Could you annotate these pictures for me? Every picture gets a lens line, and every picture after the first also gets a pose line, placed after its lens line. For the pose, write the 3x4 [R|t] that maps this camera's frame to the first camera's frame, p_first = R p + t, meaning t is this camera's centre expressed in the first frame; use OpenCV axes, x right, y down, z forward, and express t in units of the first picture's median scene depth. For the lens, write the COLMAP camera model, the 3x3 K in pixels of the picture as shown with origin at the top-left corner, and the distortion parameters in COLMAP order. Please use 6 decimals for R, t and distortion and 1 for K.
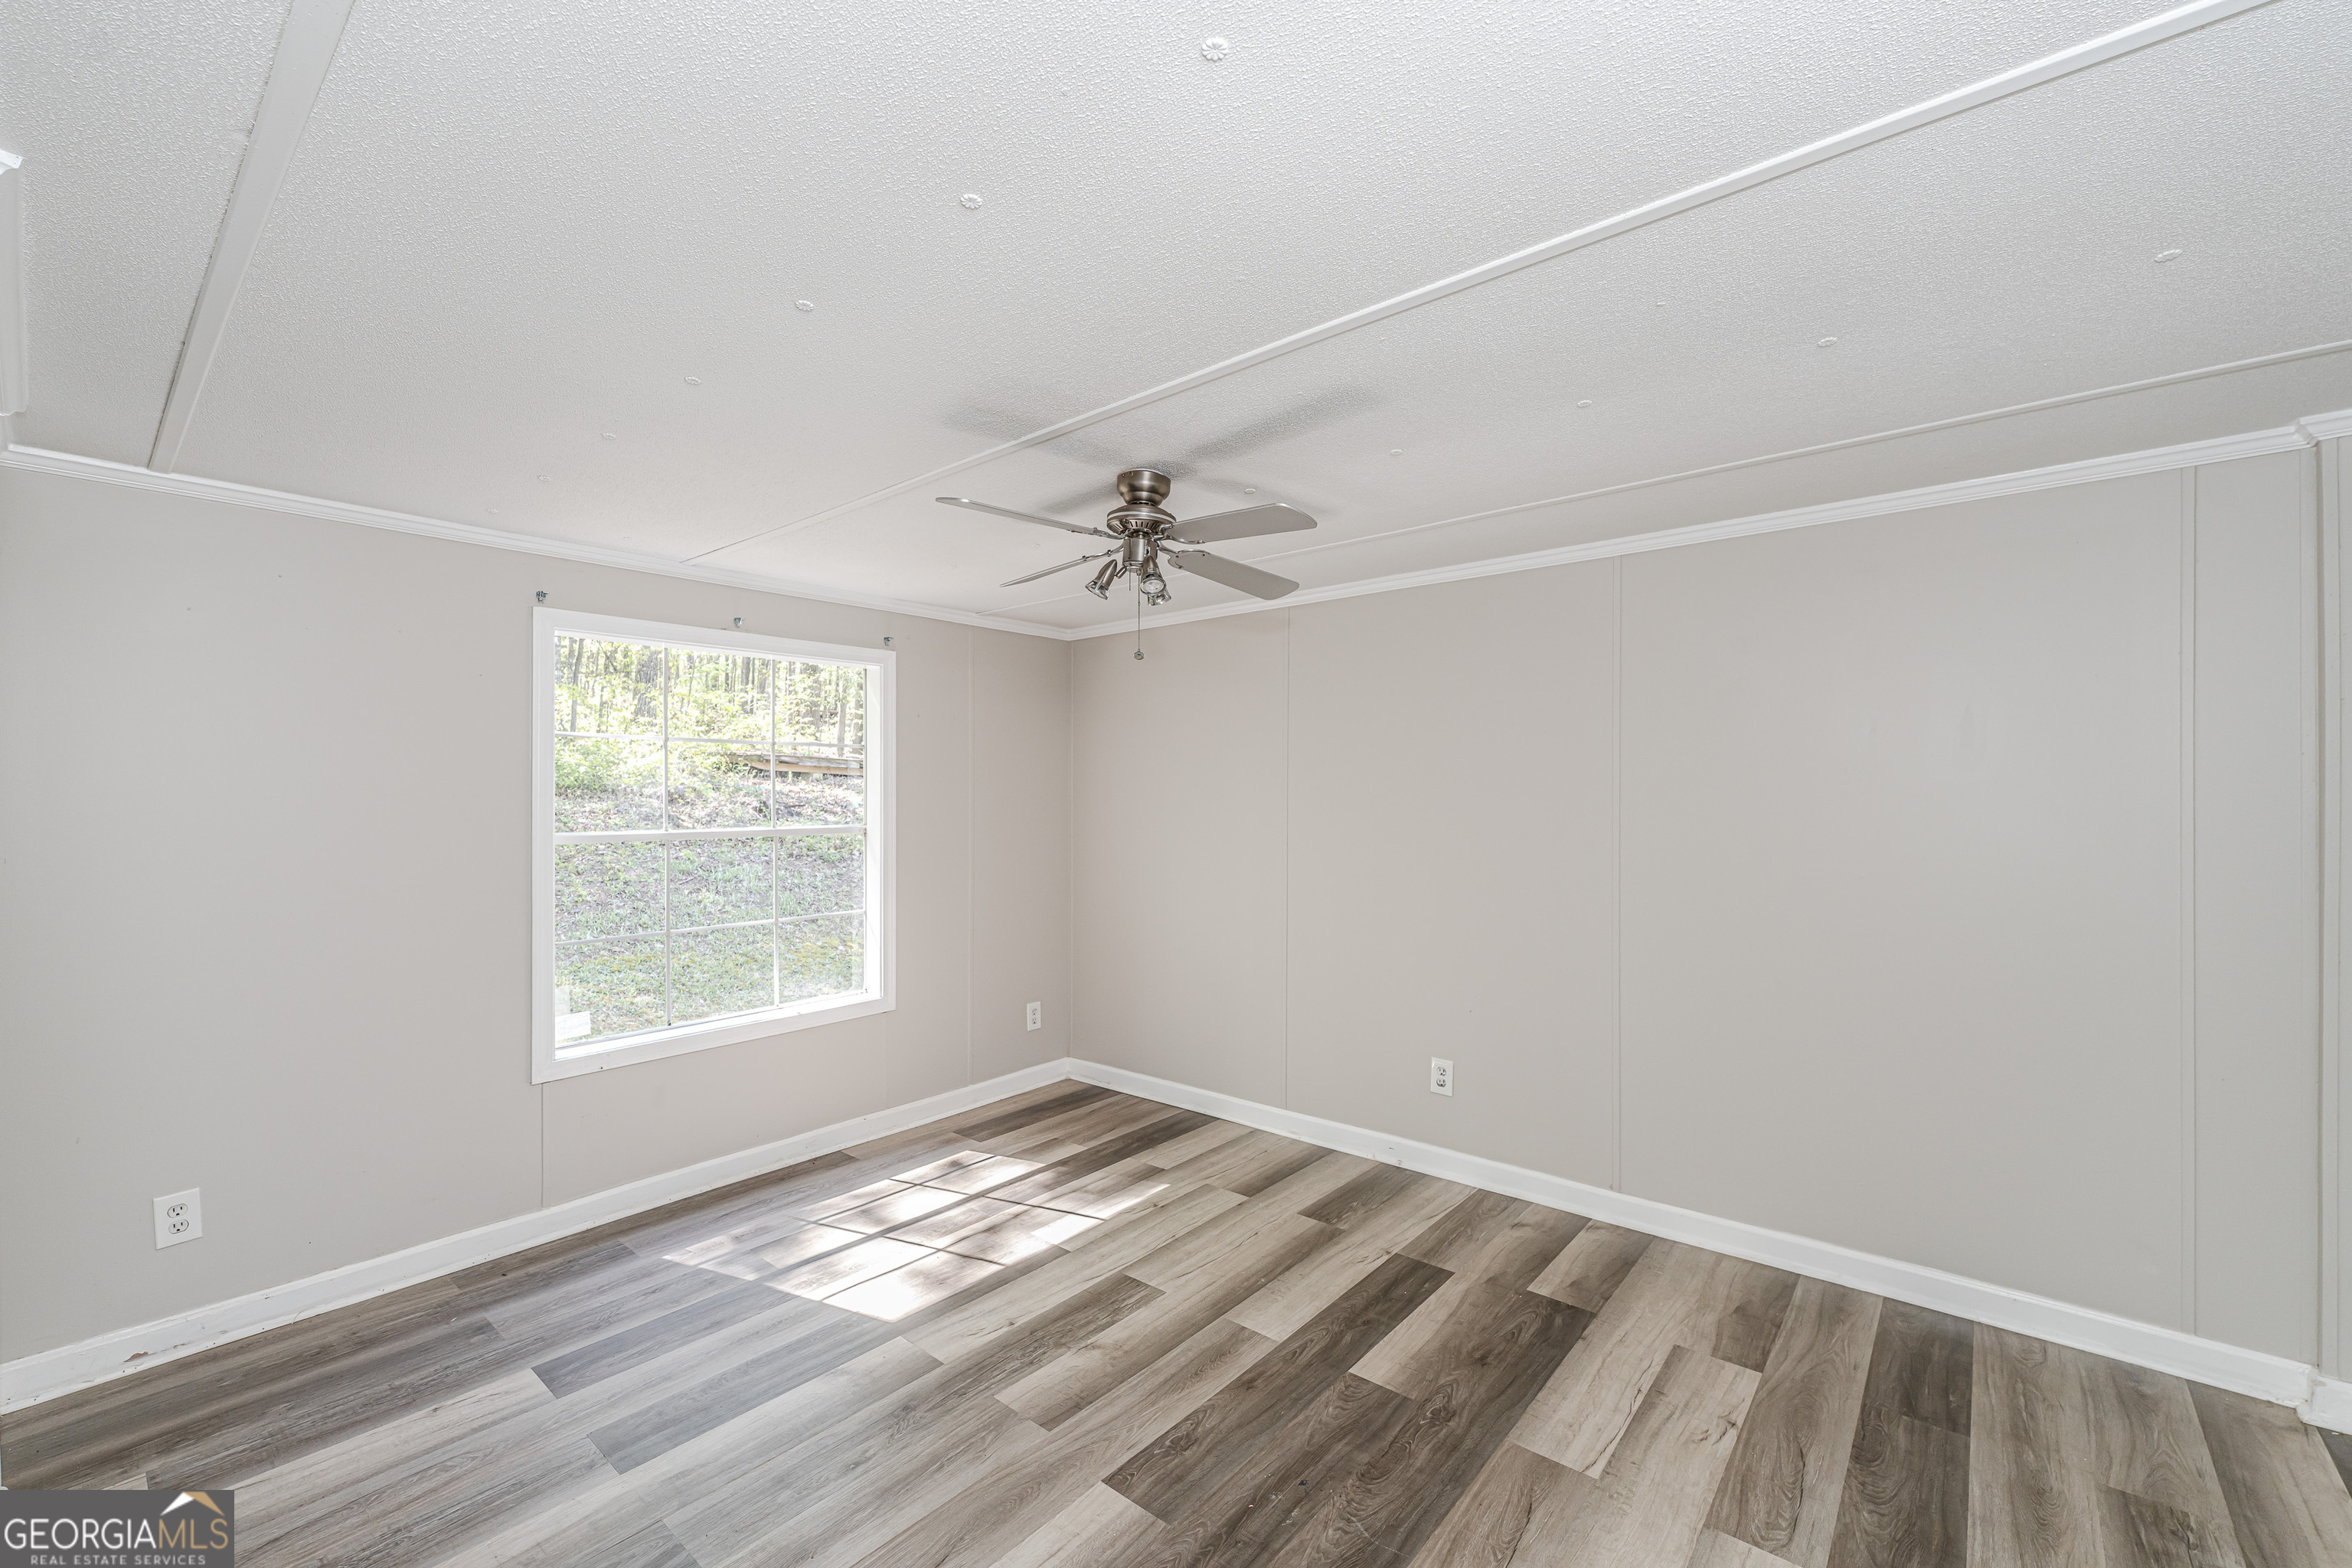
lens RADIAL K [[951.4, 0, 1171.3], [0, 951.4, 794.5], [0, 0, 1]] dist [-0.001692, 0.000498]
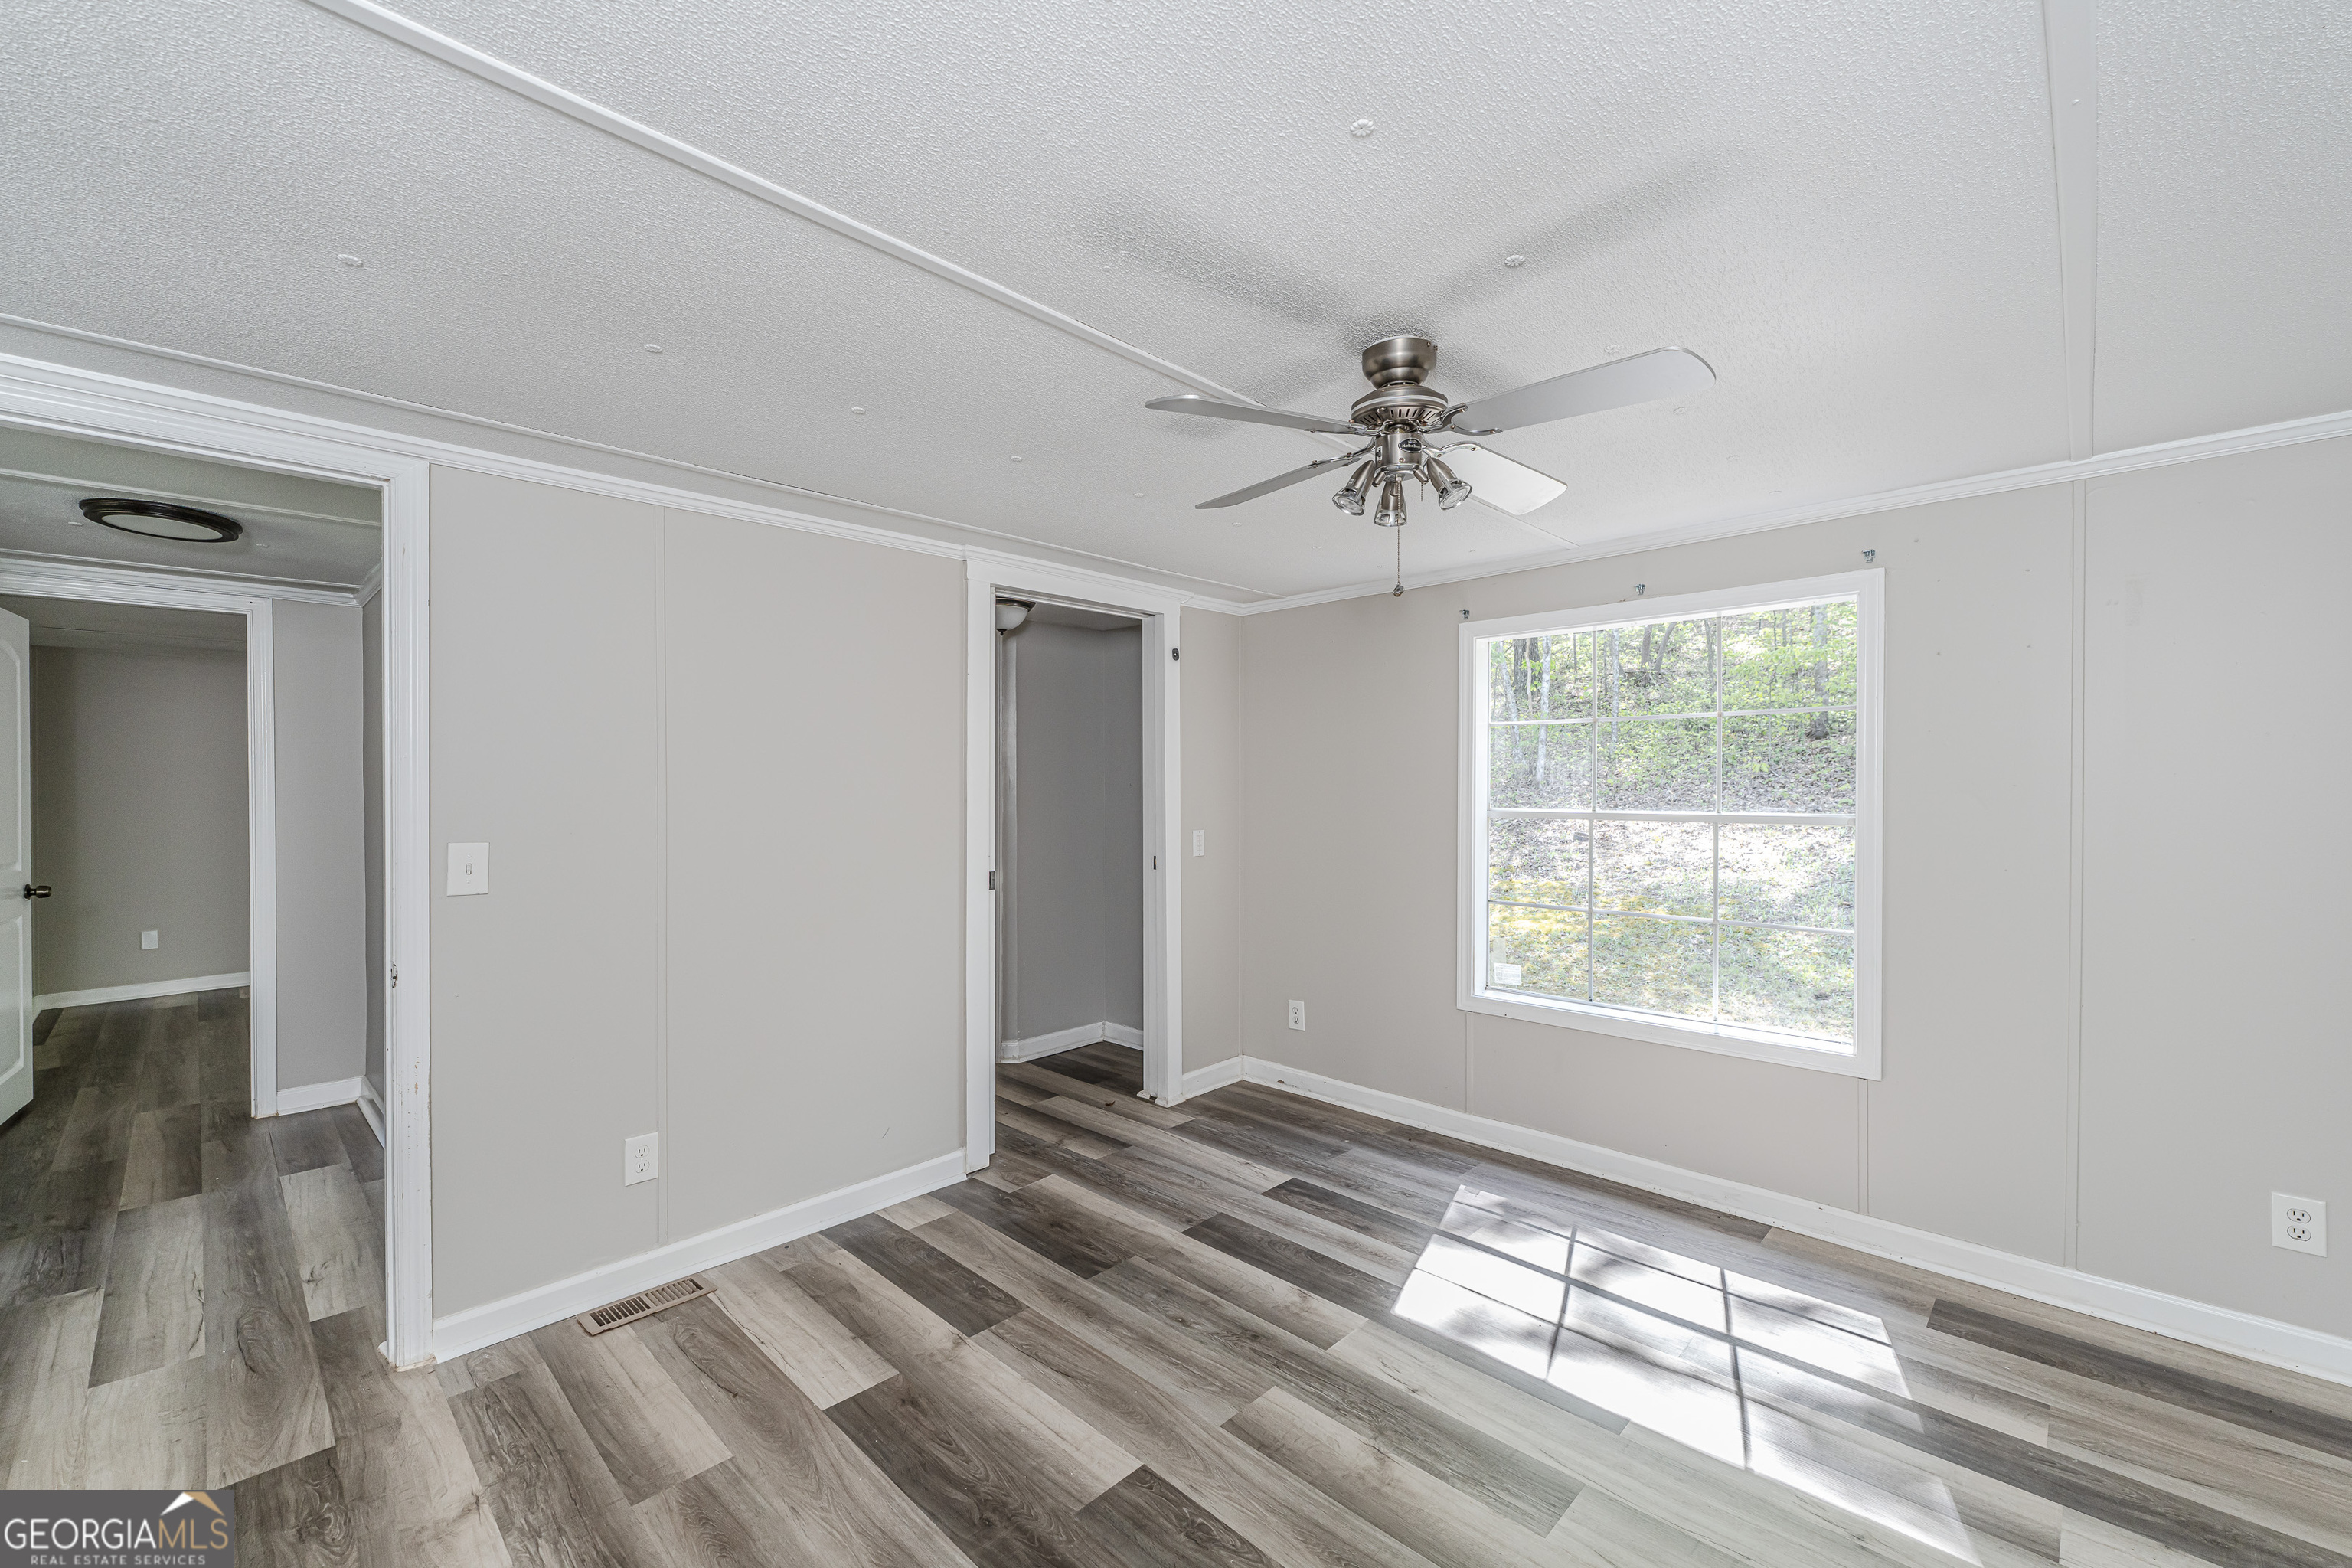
lens RADIAL K [[951.4, 0, 1170.2], [0, 951.4, 781.4], [0, 0, 1]] dist [-0.001692, 0.000498]
pose [[-0.066666, 0.006497, -0.997754, 0.641091], [0.007191, 0.999956, 0.006031, -0.003033], [0.997749, -0.006773, -0.066709, 0.765673]]
